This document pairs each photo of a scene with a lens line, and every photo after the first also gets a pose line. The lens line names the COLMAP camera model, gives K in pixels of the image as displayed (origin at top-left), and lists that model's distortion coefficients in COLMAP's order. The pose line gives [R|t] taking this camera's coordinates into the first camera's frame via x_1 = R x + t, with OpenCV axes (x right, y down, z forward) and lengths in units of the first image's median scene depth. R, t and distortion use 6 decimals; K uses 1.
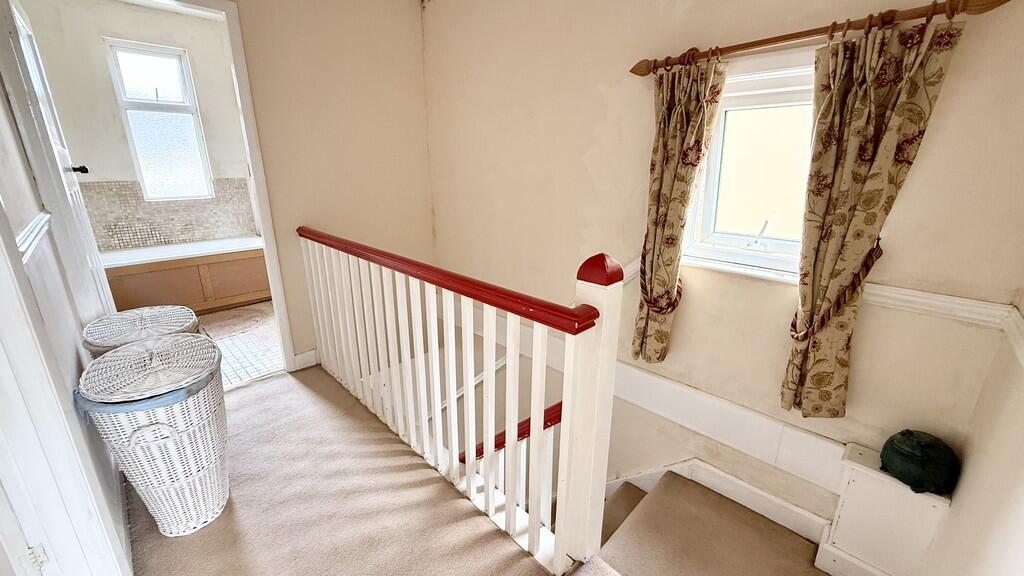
lens RADIAL K [[413.0, 0, 510.3], [0, 413.0, 288.3], [0, 0, 1]] dist [-0.000216, -0.000098]
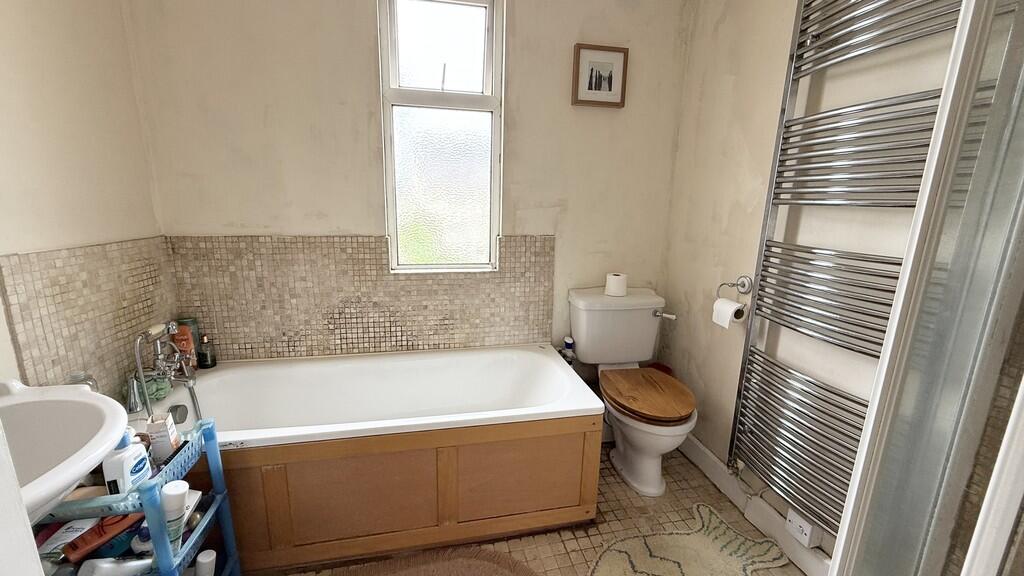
lens RADIAL K [[413.0, 0, 509.4], [0, 413.0, 291.0], [0, 0, 1]] dist [-0.000216, -0.000098]
pose [[0.838167, 0.135518, -0.528310, -0.462094], [-0.178740, 0.983398, -0.031319, -0.195674], [0.515295, 0.120681, 0.848473, 0.619227]]
